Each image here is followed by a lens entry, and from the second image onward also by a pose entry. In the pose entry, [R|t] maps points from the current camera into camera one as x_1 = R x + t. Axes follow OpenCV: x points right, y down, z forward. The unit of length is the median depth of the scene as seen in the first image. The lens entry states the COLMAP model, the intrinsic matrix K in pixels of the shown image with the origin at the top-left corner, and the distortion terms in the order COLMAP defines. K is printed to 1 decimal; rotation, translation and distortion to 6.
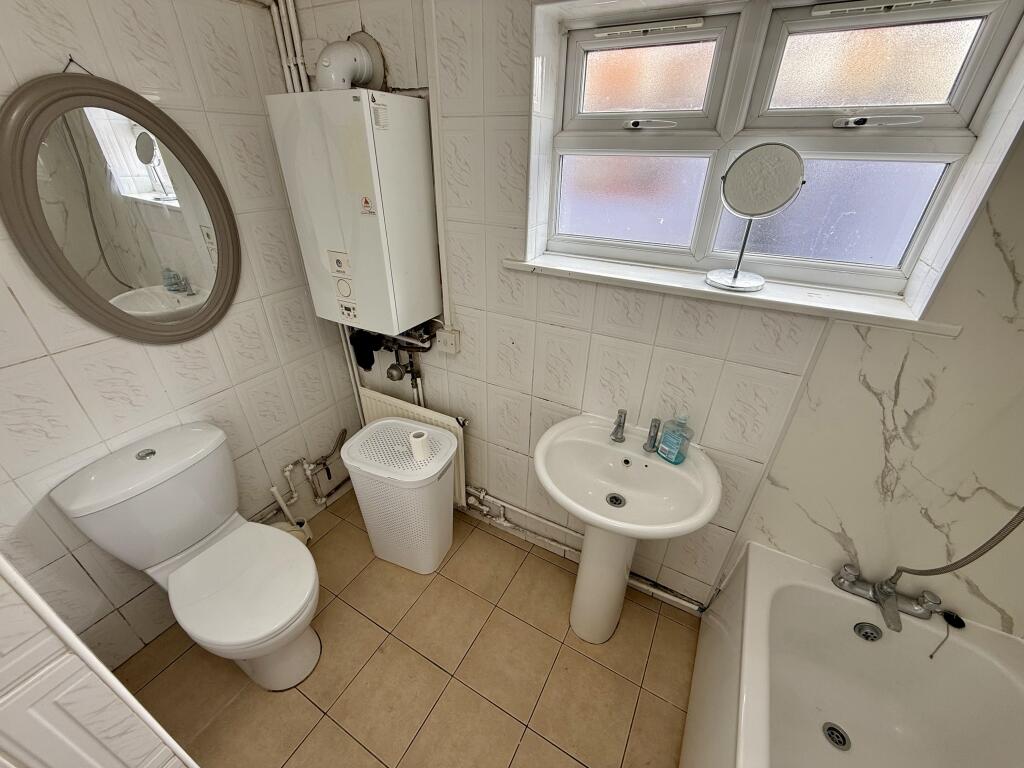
lens RADIAL K [[409.4, 0, 511.2], [0, 409.4, 385.4], [0, 0, 1]] dist [-0.001829, 0.000476]
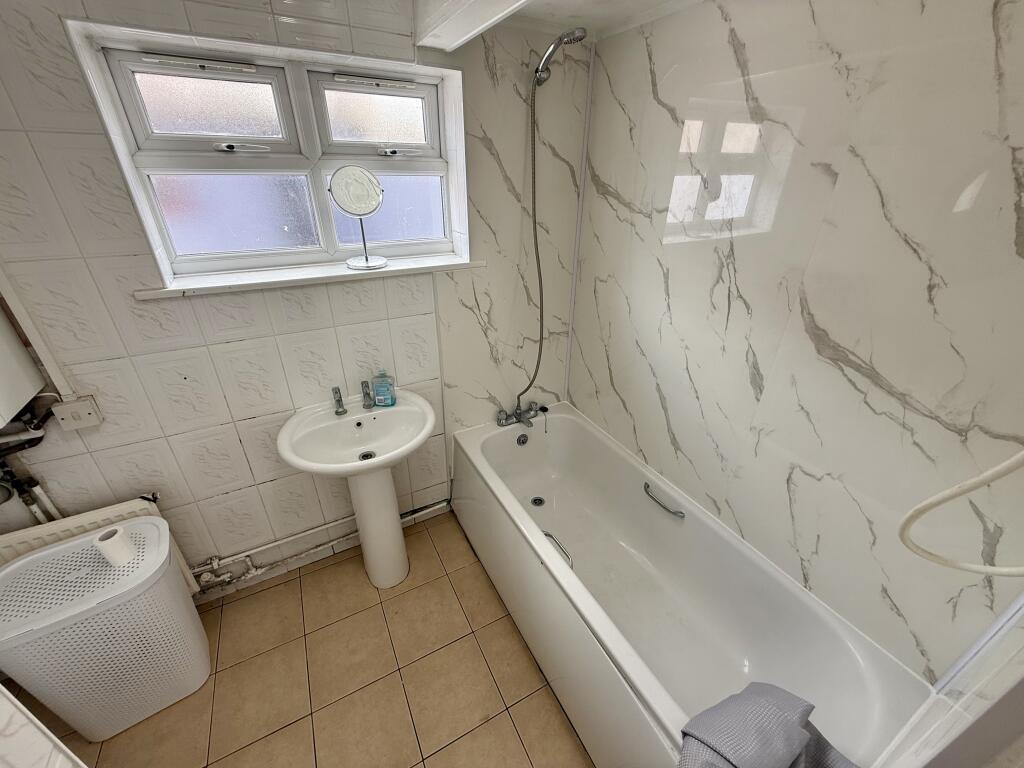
lens RADIAL K [[409.4, 0, 511.6], [0, 409.4, 385.8], [0, 0, 1]] dist [-0.001829, 0.000476]
pose [[0.538577, -0.399011, 0.742109, -0.341457], [0.416442, 0.891721, 0.177226, 0.063132], [-0.732469, 0.213595, 0.646425, -0.139238]]
